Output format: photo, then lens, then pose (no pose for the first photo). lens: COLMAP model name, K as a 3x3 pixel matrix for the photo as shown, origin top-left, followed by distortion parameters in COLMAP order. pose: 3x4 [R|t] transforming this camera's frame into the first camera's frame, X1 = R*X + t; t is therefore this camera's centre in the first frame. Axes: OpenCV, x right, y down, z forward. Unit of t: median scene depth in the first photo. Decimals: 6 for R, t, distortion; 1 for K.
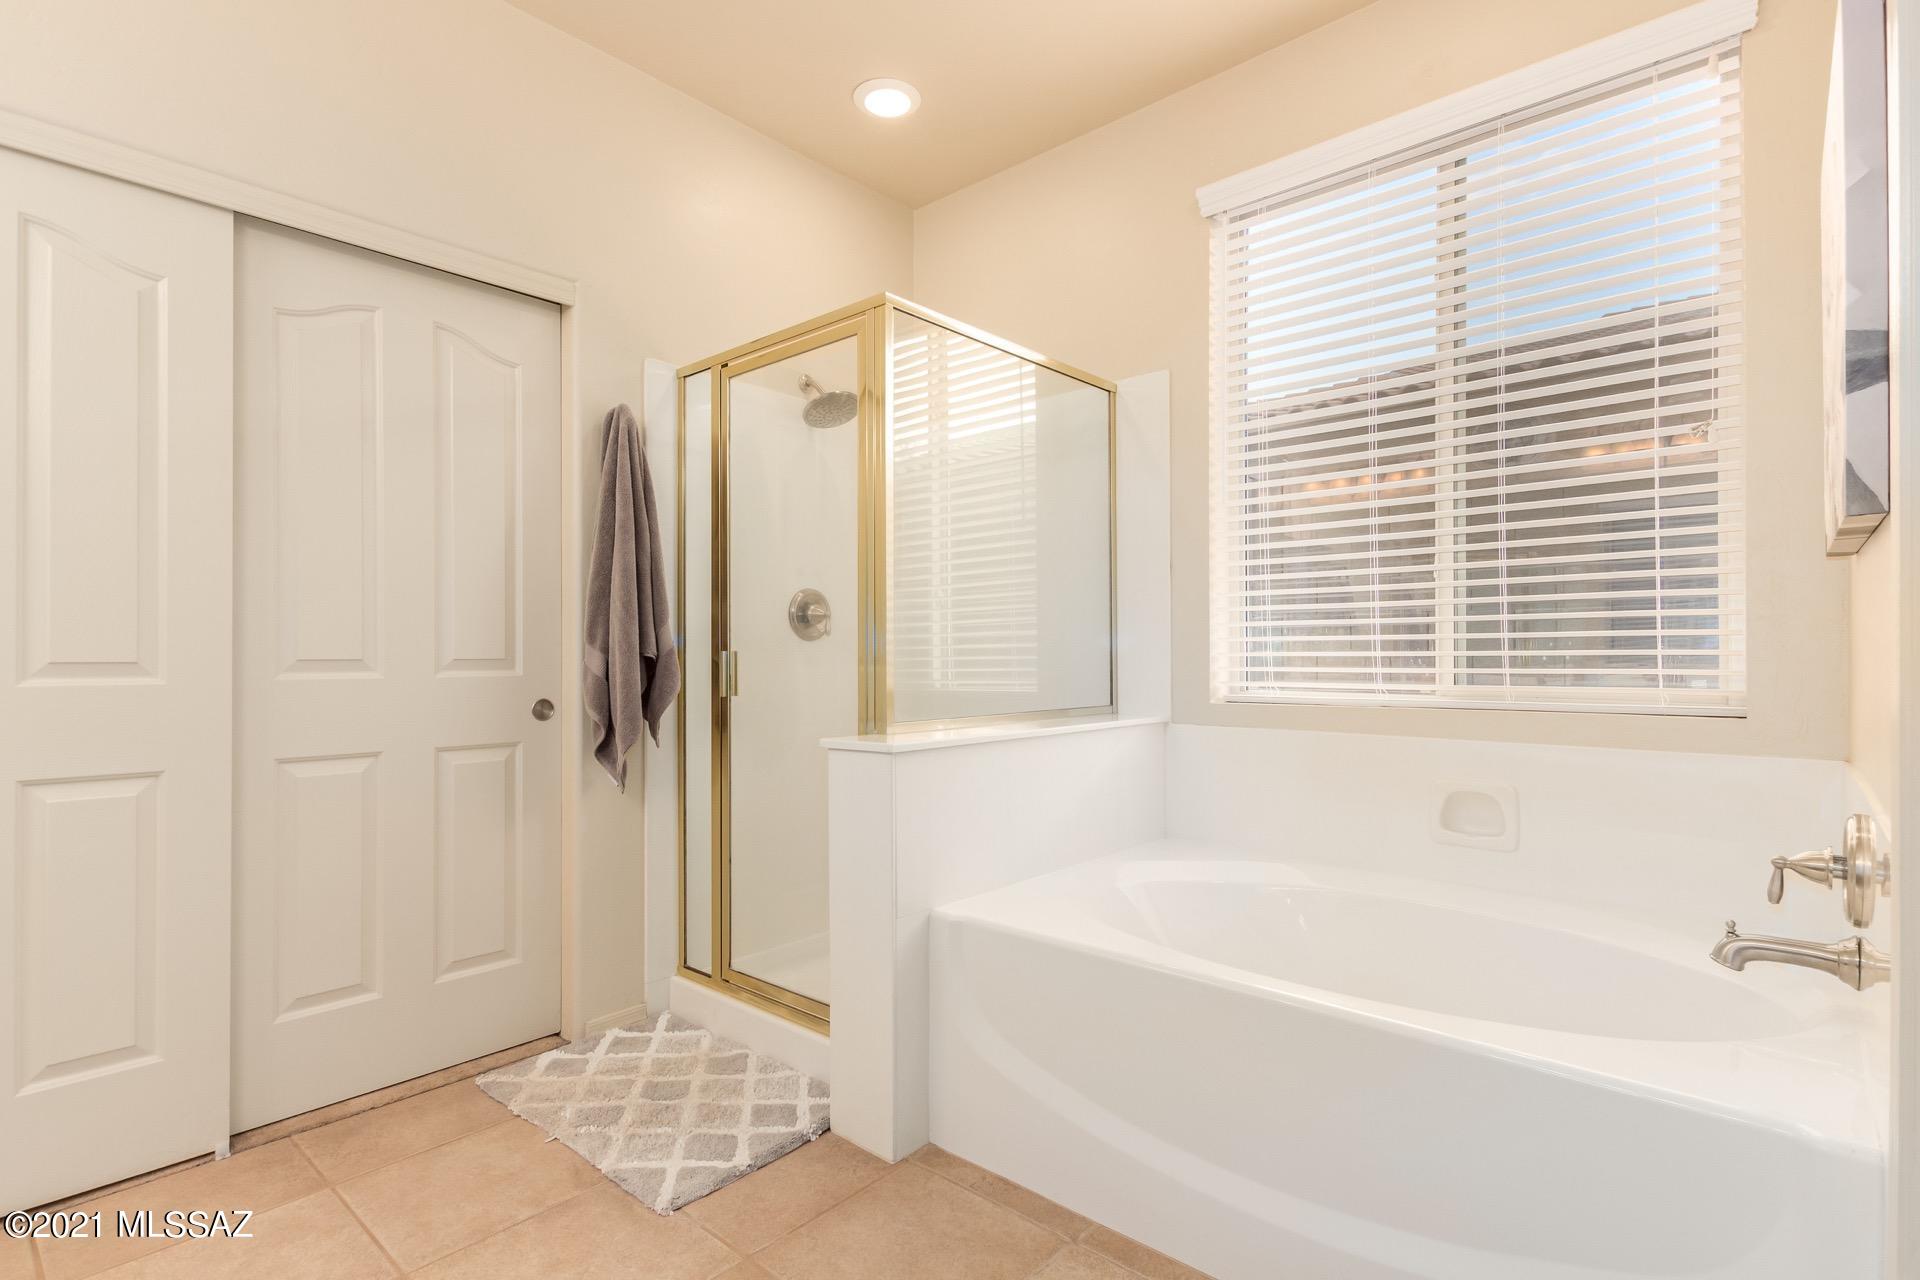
lens RADIAL K [[892.2, 0, 964.4], [0, 892.2, 652.6], [0, 0, 1]] dist [0.002116, -0.000824]
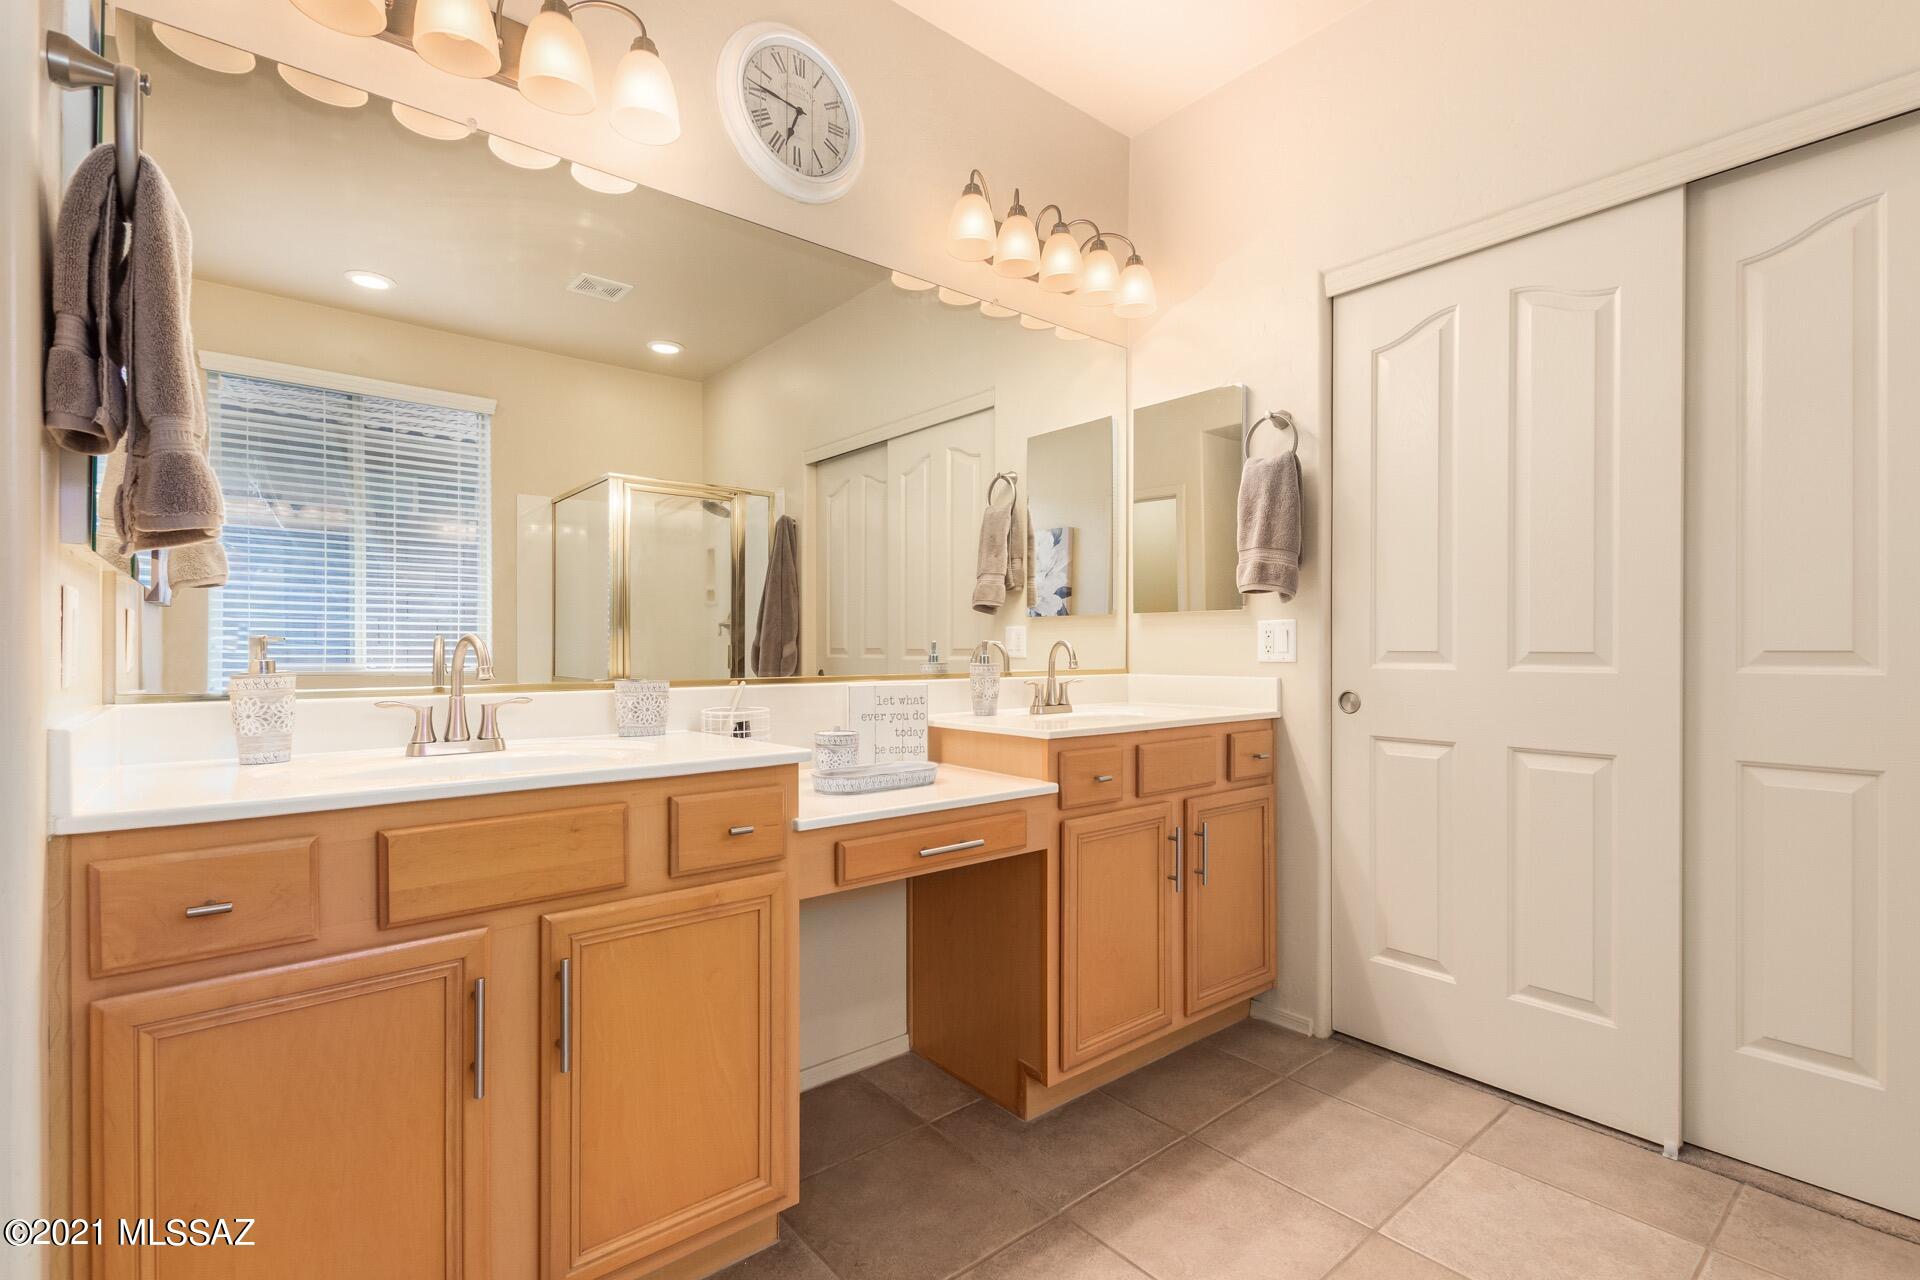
lens RADIAL K [[892.2, 0, 964.3], [0, 892.2, 641.9], [0, 0, 1]] dist [0.002116, -0.000824]
pose [[-0.141277, -0.004888, -0.989958, 0.249506], [0.005535, 0.999968, -0.005728, 0.000377], [0.989955, -0.006288, -0.141246, 0.369494]]
